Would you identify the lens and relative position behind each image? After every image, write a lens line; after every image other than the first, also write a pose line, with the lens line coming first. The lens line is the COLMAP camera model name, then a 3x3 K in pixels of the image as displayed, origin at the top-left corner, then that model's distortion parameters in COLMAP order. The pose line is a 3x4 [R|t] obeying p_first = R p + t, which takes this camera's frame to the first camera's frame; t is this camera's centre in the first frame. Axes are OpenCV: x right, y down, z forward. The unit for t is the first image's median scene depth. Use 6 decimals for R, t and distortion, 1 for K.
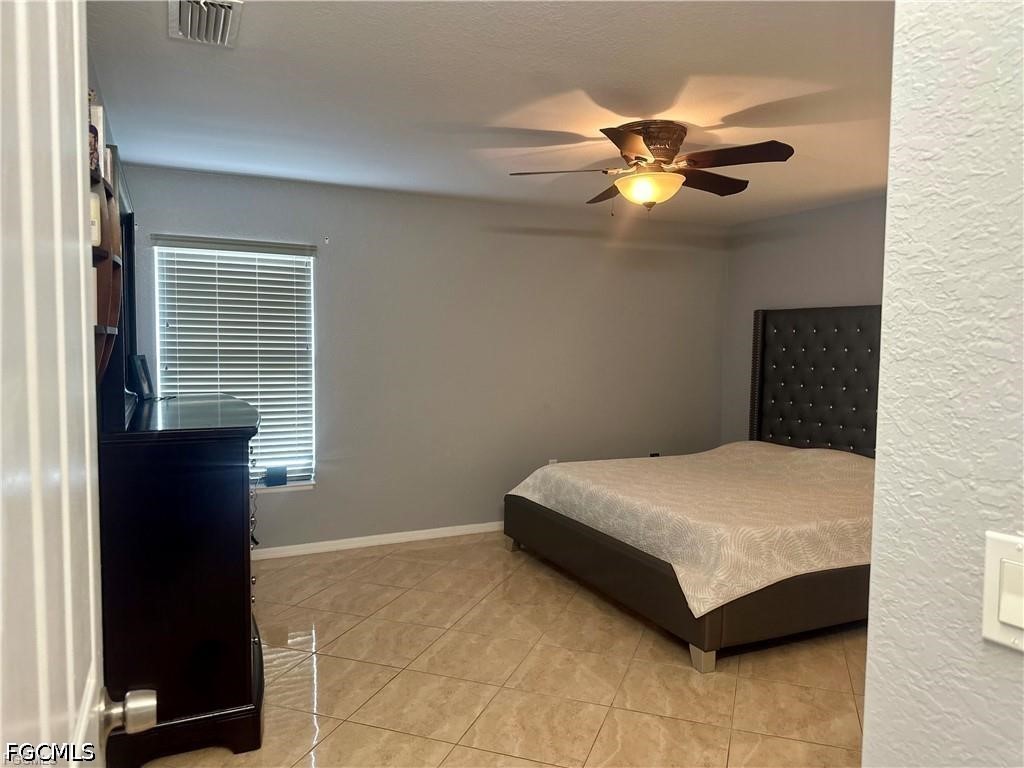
lens RADIAL K [[723.7, 0, 542.8], [0, 723.7, 384.7], [0, 0, 1]] dist [0.043331, -0.056472]
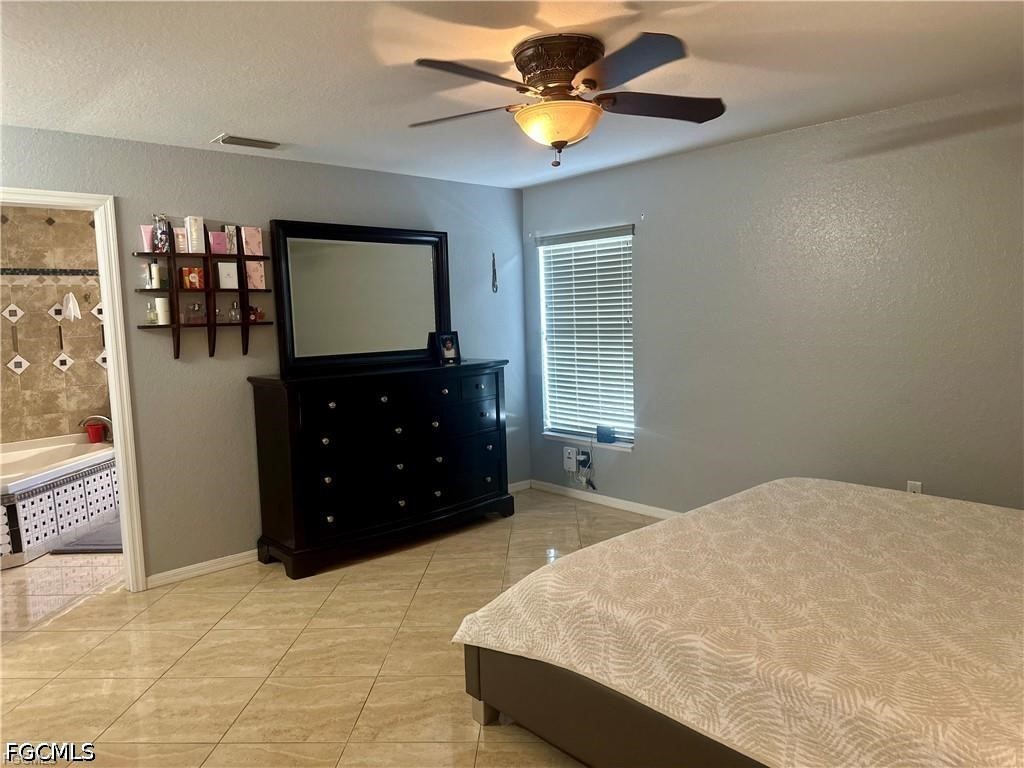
lens RADIAL K [[723.7, 0, 497.0], [0, 723.7, 369.4], [0, 0, 1]] dist [0.043331, -0.056472]
pose [[0.263532, 0.054202, -0.963127, 0.901387], [-0.014878, 0.998530, 0.052123, -0.043512], [0.964536, 0.000593, 0.263951, 0.715251]]
